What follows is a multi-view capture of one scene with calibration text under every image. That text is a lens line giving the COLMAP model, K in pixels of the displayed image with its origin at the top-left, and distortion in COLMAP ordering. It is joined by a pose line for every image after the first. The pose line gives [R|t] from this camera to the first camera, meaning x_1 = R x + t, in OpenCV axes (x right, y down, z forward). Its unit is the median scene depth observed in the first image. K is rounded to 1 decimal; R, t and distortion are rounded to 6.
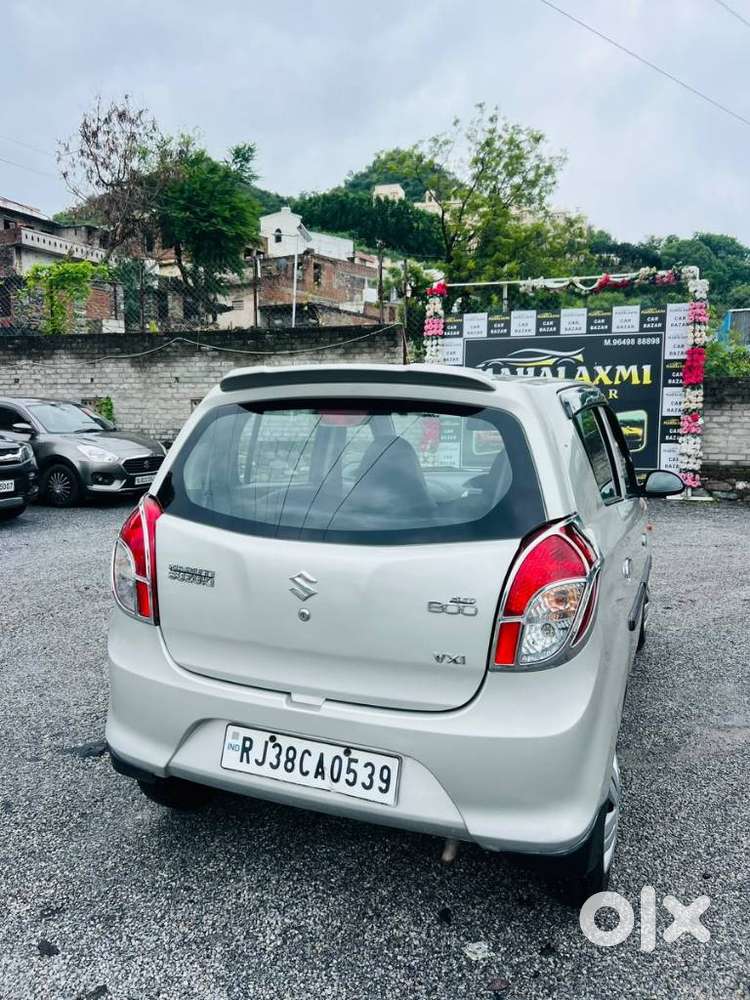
lens RADIAL K [[735.9, 0, 375.0], [0, 735.9, 500.0], [0, 0, 1]] dist [0.042725, -0.055023]
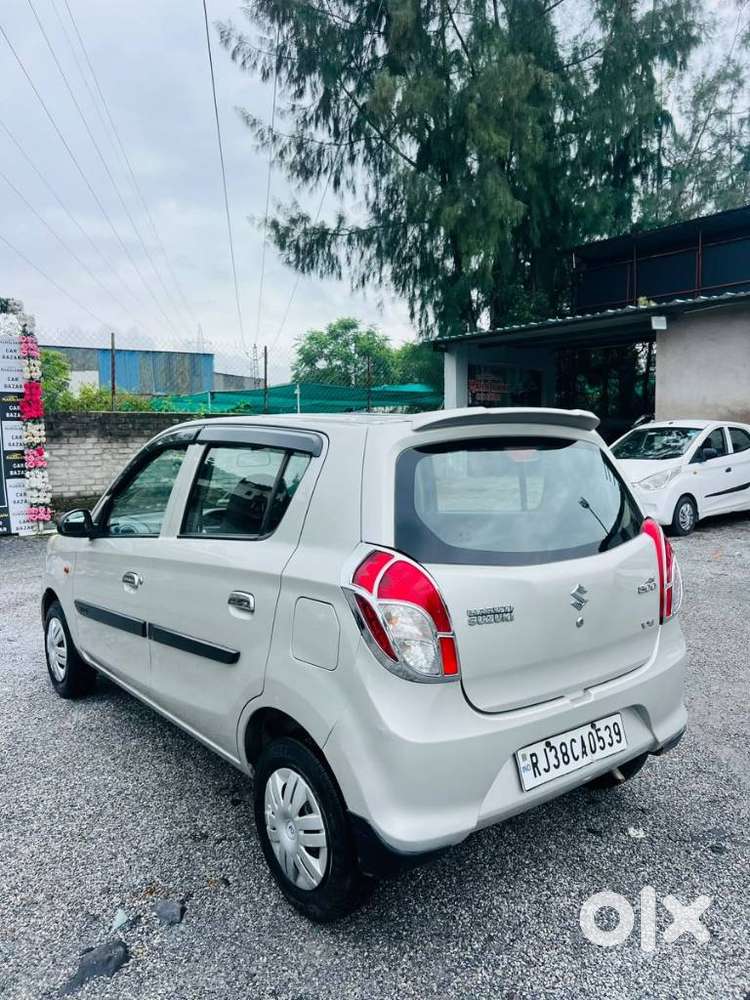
lens RADIAL K [[742.3, 0, 373.3], [0, 742.3, 505.7], [0, 0, 1]] dist [0.021702, -0.008399]
pose [[0.507884, -0.083807, 0.857339, -0.204862], [0.114899, 0.992954, 0.028998, -0.016092], [-0.853728, 0.083780, 0.513935, 0.106039]]
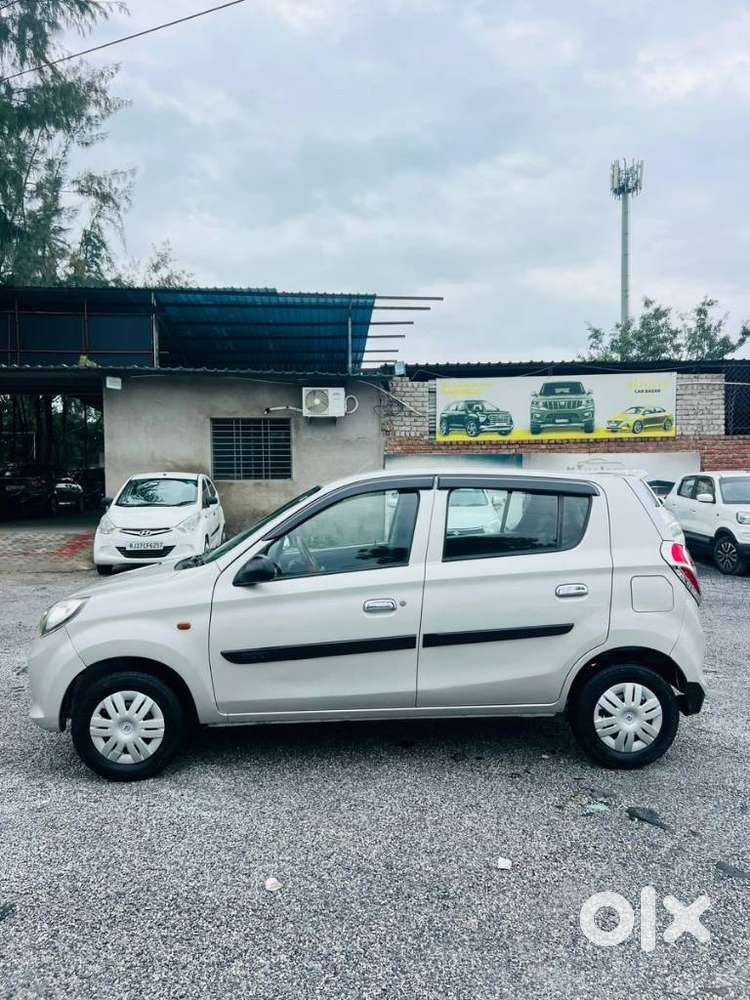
lens RADIAL K [[735.9, 0, 375.0], [0, 735.9, 500.0], [0, 0, 1]] dist [0.042725, -0.055023]
pose [[-0.400297, -0.019752, 0.916172, -0.297516], [0.115317, 0.990734, 0.071744, -0.055794], [-0.909101, 0.134370, -0.394311, 0.419329]]
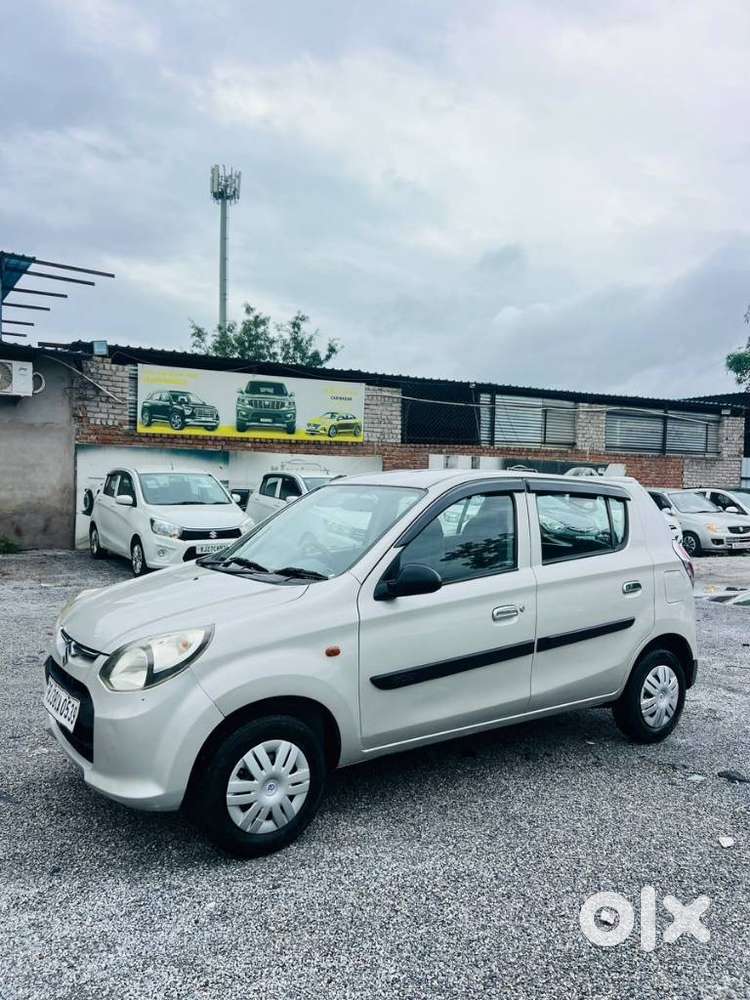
lens RADIAL K [[741.7, 0, 376.3], [0, 741.7, 493.8], [0, 0, 1]] dist [0.081250, -0.186567]
pose [[-0.821773, -0.027593, 0.569147, -0.152845], [0.044938, 0.992578, 0.113006, -0.072892], [-0.568040, 0.118442, -0.814433, 0.563557]]
